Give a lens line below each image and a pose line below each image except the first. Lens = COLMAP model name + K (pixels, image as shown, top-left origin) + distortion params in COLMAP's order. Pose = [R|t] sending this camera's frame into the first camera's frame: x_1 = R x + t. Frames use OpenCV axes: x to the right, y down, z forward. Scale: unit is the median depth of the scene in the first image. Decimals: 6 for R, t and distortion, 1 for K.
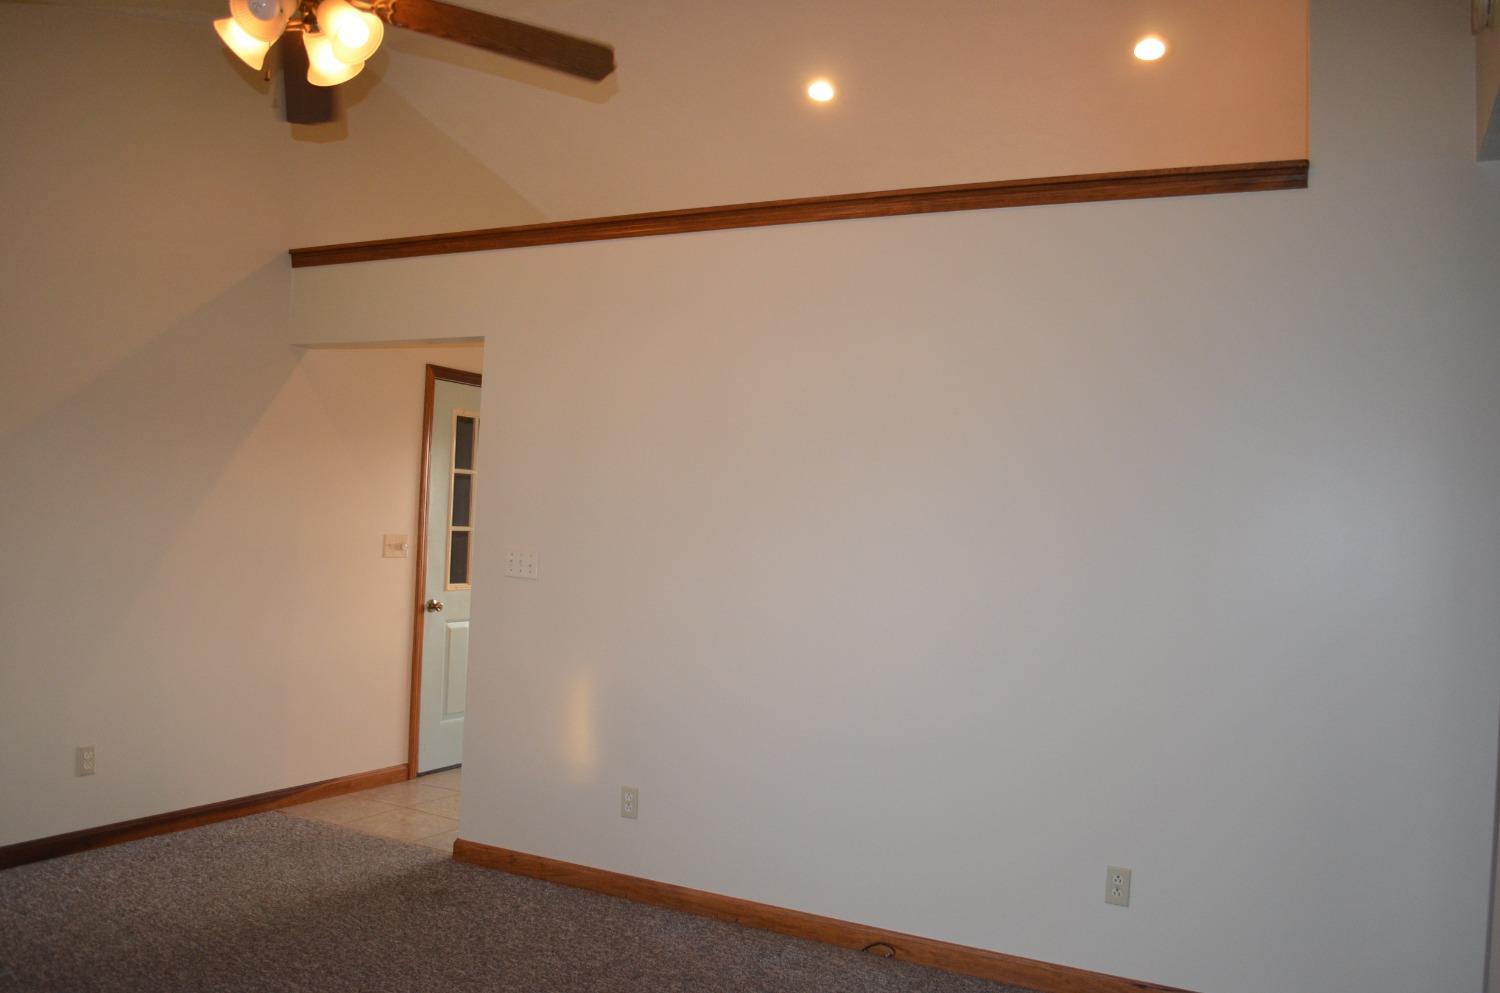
lens RADIAL K [[1184.6, 0, 749.8], [0, 1184.6, 491.4], [0, 0, 1]] dist [-0.088943, 0.016947]
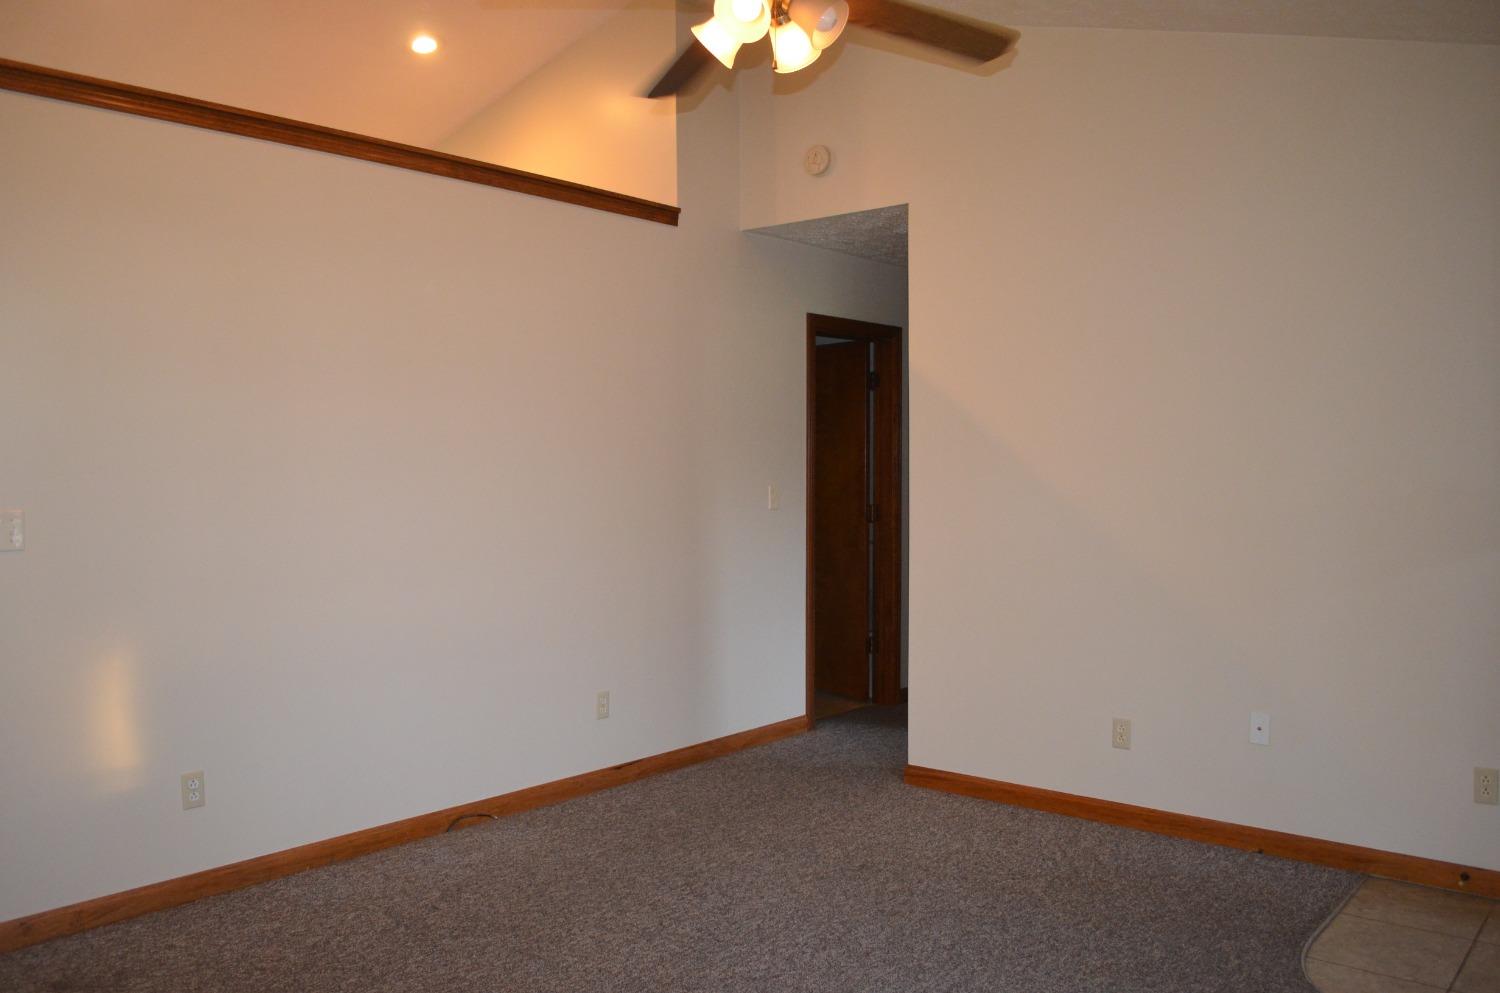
lens RADIAL K [[1184.6, 0, 748.5], [0, 1184.6, 499.9], [0, 0, 1]] dist [-0.088943, 0.016947]
pose [[0.222444, -0.081170, 0.971561, -0.926233], [-0.015274, 0.996116, 0.086719, -0.031755], [-0.974826, -0.034130, 0.220340, 0.477457]]
